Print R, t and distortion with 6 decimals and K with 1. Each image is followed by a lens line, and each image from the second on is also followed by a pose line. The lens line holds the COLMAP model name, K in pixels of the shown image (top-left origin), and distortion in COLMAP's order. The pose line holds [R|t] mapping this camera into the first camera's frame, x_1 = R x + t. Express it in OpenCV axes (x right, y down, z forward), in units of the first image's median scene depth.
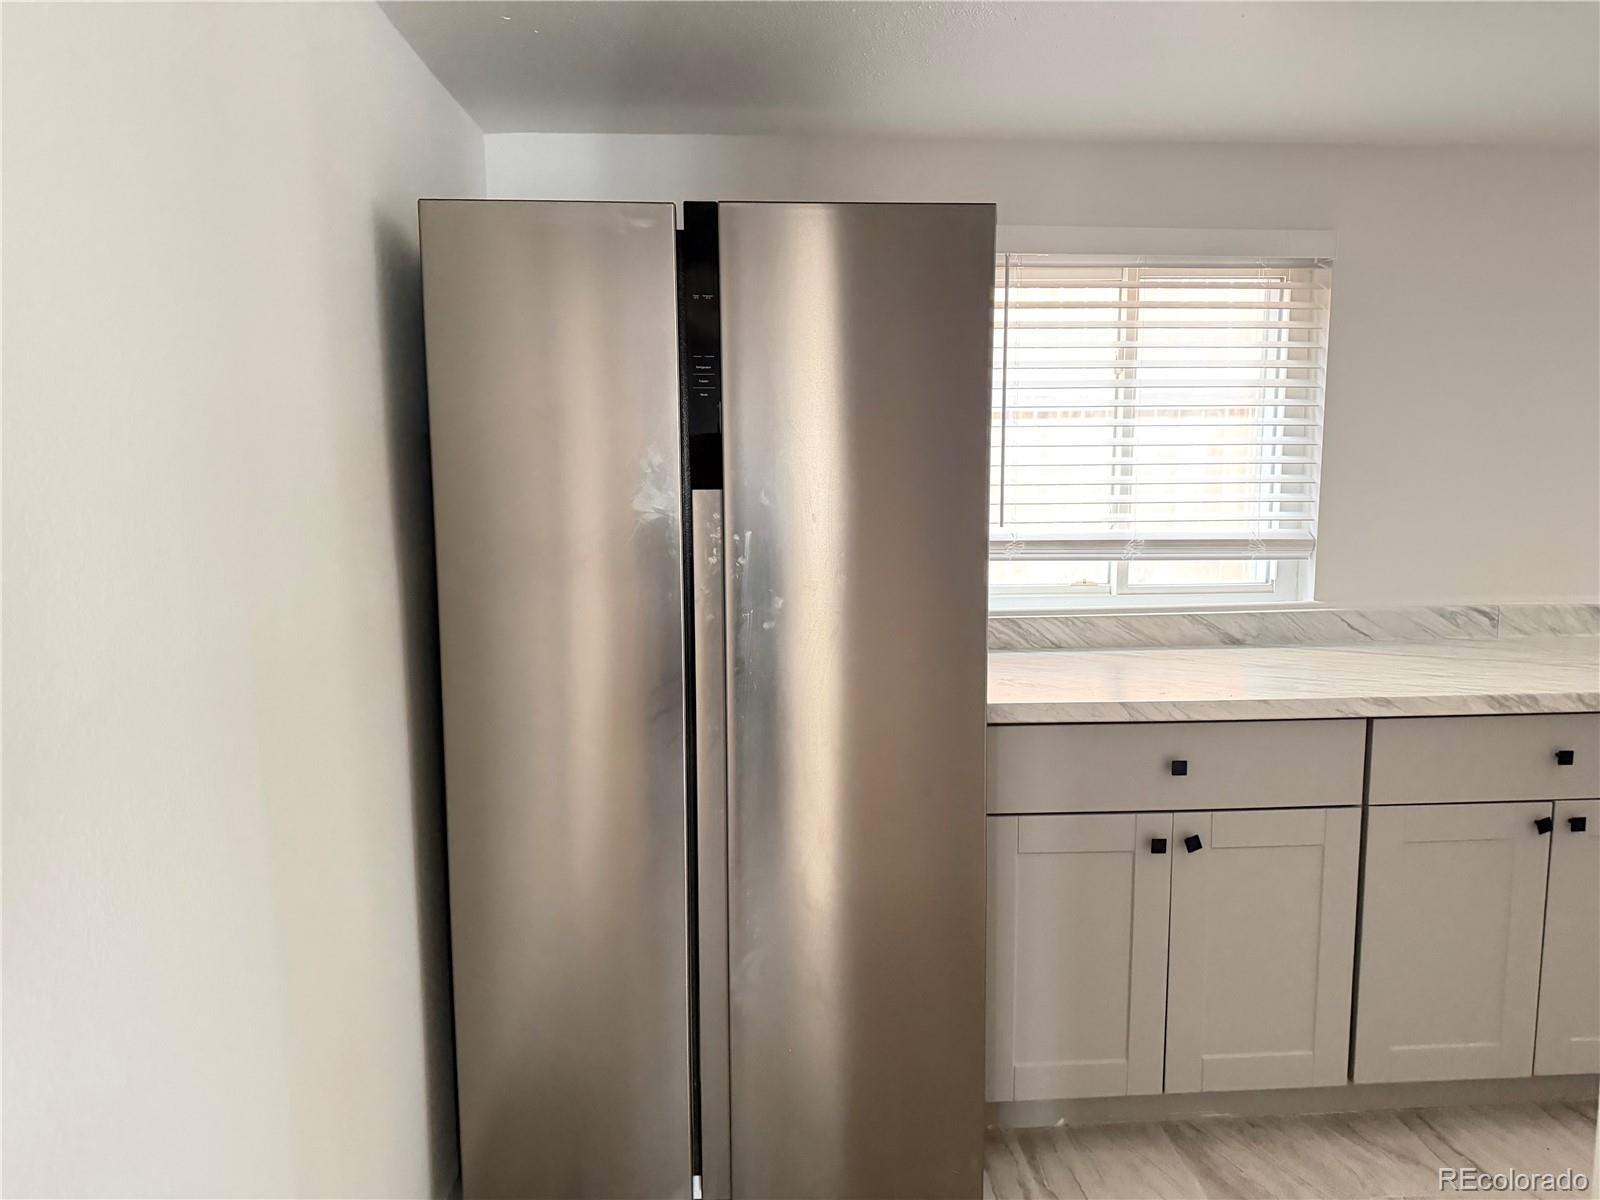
lens RADIAL K [[1125.6, 0, 798.5], [0, 1125.6, 595.4], [0, 0, 1]] dist [0.029470, -0.015718]
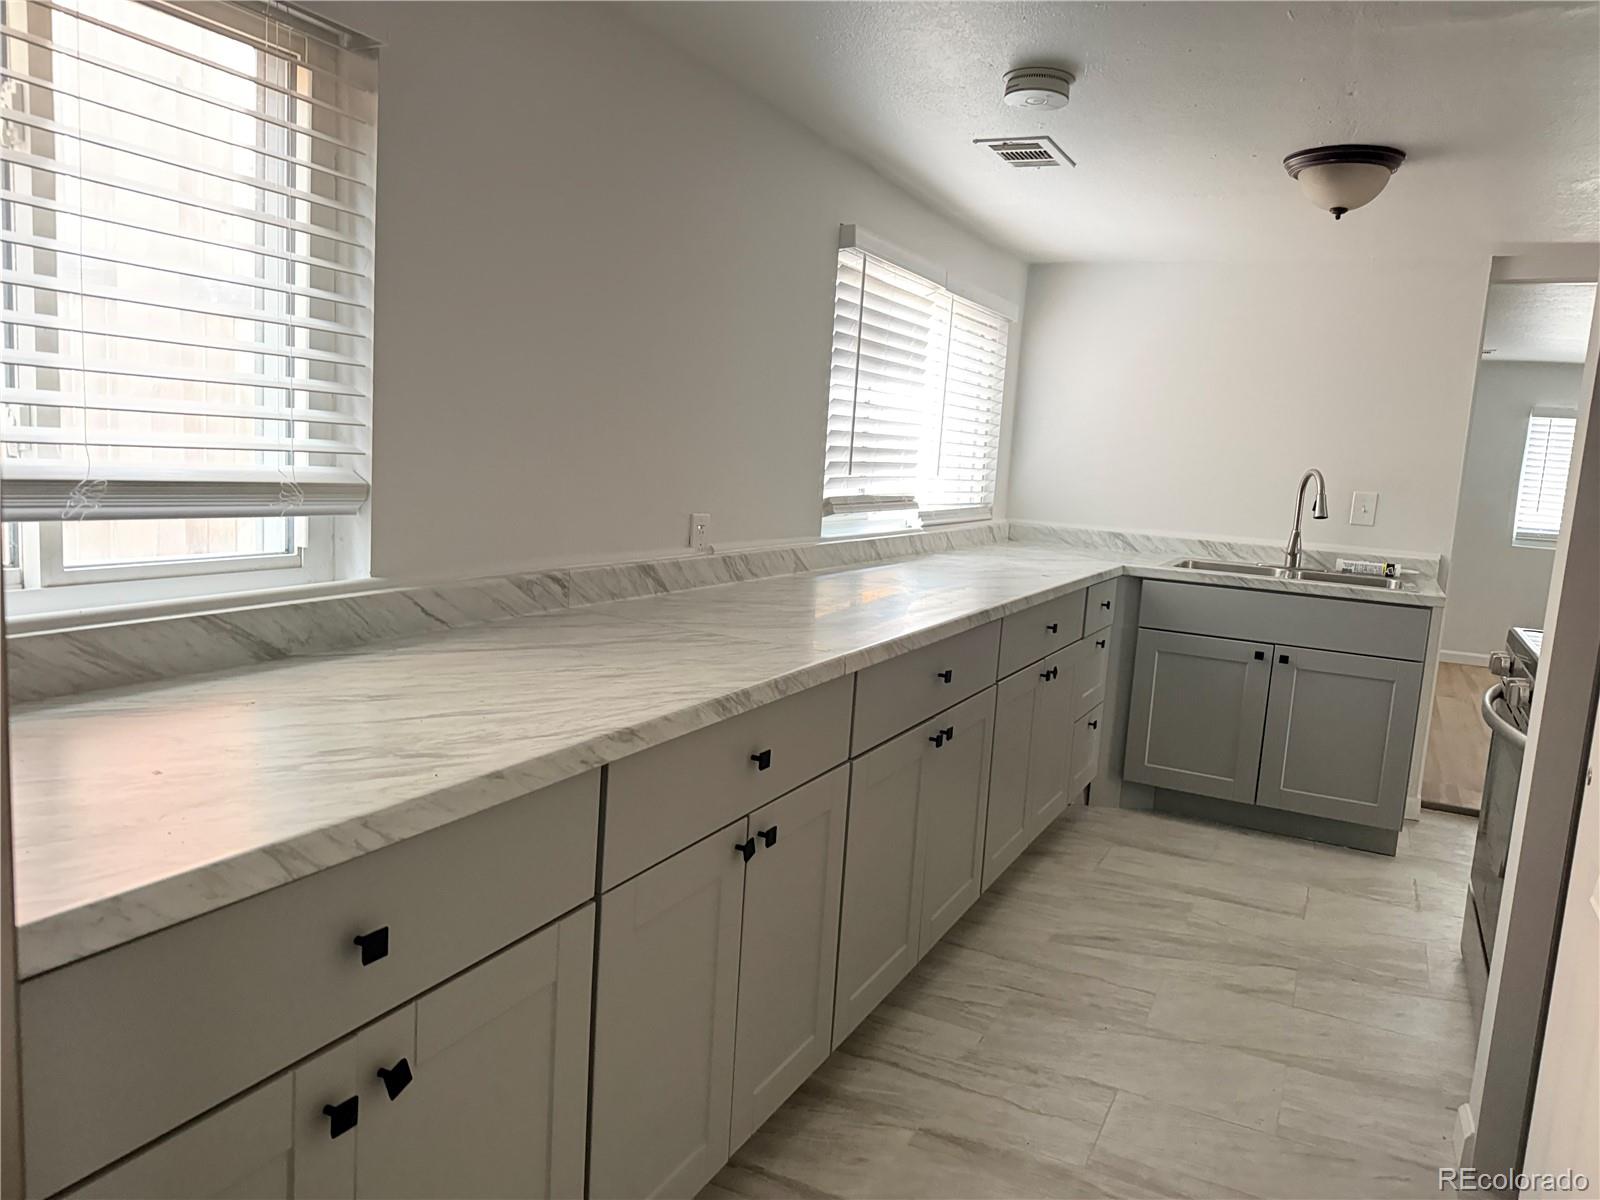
lens RADIAL K [[1125.6, 0, 821.8], [0, 1125.6, 620.8], [0, 0, 1]] dist [0.029470, -0.015718]
pose [[0.508497, -0.094357, 0.855878, 0.021252], [0.038257, 0.995472, 0.087017, -0.017411], [-0.860213, -0.011505, 0.509805, 0.439362]]
